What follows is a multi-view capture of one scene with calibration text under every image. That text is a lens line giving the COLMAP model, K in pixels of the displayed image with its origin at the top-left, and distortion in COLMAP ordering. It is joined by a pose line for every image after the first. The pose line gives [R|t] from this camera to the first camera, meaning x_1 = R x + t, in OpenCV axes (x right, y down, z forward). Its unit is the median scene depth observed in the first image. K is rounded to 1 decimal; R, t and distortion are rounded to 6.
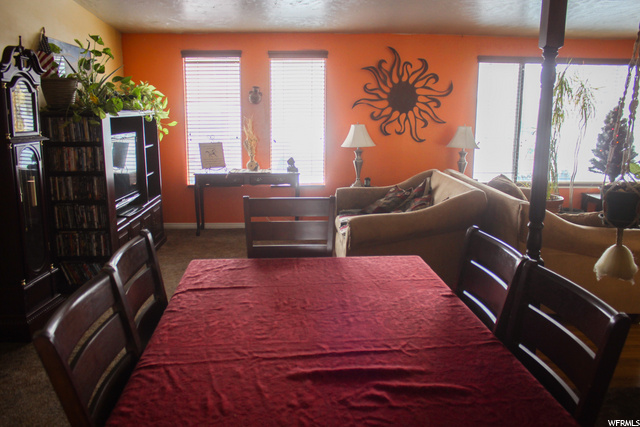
lens RADIAL K [[523.0, 0, 330.9], [0, 523.0, 233.8], [0, 0, 1]] dist [-0.080729, 0.095002]
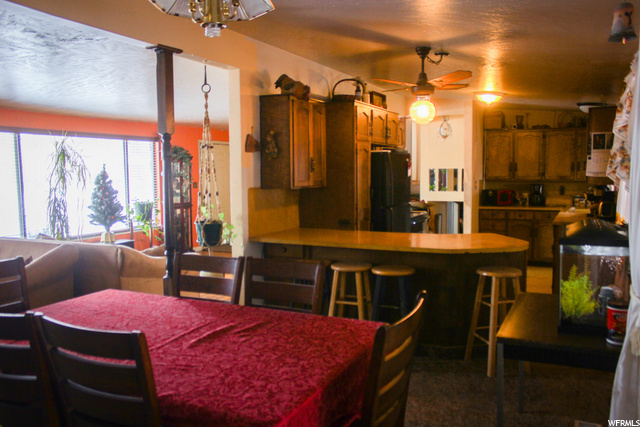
lens RADIAL K [[523.0, 0, 324.1], [0, 523.0, 215.1], [0, 0, 1]] dist [-0.080729, 0.095002]
pose [[0.471359, -0.085258, 0.877811, -0.290230], [0.222155, 0.974700, -0.024622, 0.006576], [-0.853503, 0.206616, 0.478374, -0.030923]]
